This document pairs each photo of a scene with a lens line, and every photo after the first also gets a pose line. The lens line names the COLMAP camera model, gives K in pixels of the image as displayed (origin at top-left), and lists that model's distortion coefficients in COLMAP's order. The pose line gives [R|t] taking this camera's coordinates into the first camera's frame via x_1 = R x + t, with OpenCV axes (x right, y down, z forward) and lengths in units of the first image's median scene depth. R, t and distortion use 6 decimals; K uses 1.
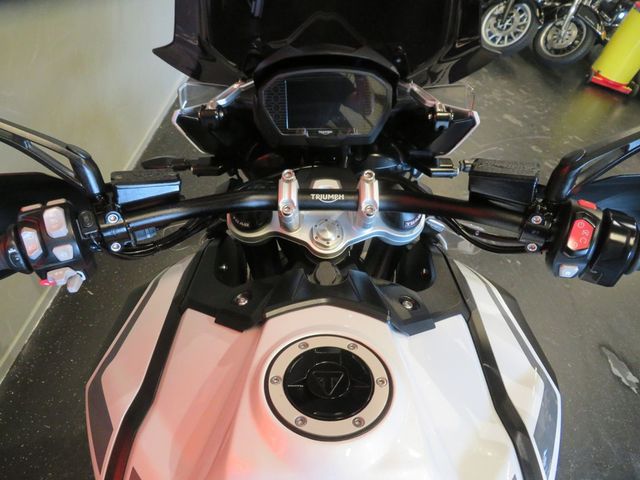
lens RADIAL K [[427.7, 0, 320.0], [0, 427.7, 240.0], [0, 0, 1]] dist [-0.004107, 0.000077]
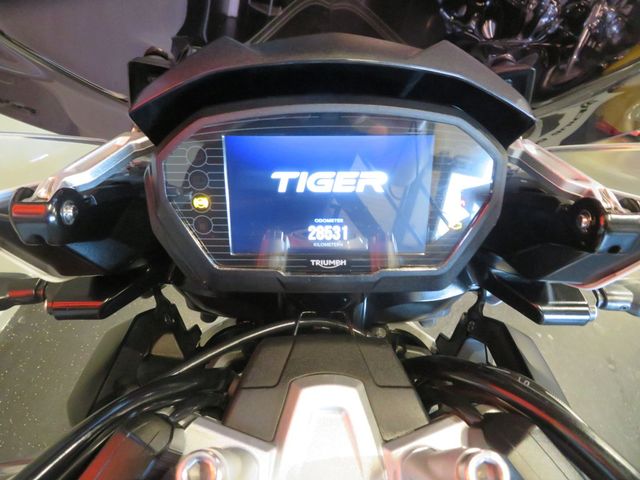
lens RADIAL K [[458.4, 0, 316.6], [0, 458.4, 238.2], [0, 0, 1]] dist [-0.001949, 0.001150]
pose [[0.999927, 0.008884, 0.008139, -0.000478], [-0.007948, 0.994056, -0.108577, -0.210959], [-0.009056, 0.108505, 0.994055, 0.540547]]
